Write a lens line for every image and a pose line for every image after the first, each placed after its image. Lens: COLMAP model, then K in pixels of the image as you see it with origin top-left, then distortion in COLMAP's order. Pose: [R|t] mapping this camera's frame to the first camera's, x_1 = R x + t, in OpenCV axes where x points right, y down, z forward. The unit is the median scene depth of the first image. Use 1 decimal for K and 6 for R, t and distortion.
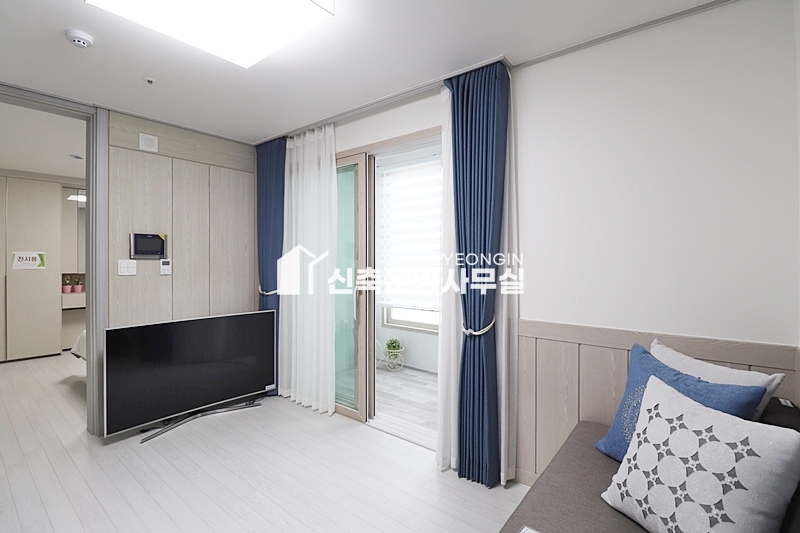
lens RADIAL K [[372.4, 0, 400.5], [0, 372.4, 258.8], [0, 0, 1]] dist [-0.003259, -0.004950]
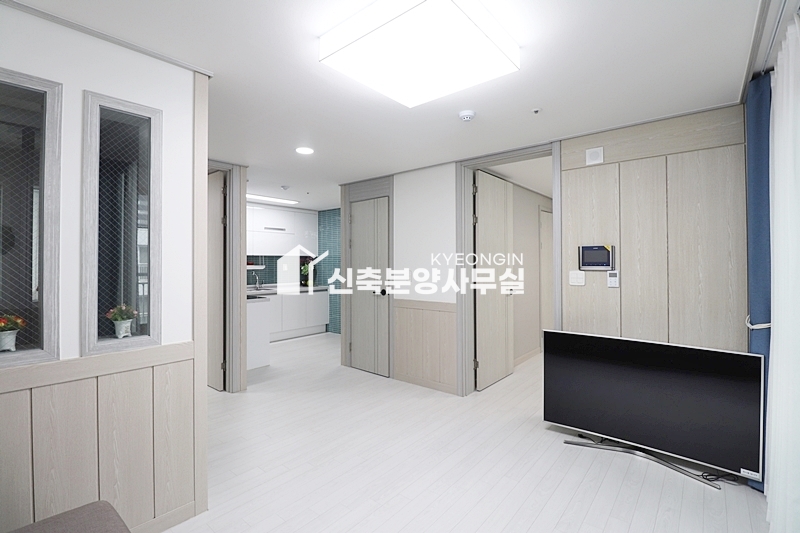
lens RADIAL K [[372.4, 0, 399.9], [0, 372.4, 269.5], [0, 0, 1]] dist [-0.003259, -0.004950]
pose [[-0.018160, -0.006736, -0.999812, 0.335165], [-0.016760, 0.999839, -0.006432, 0.012874], [0.999695, 0.016640, -0.018270, 0.473911]]
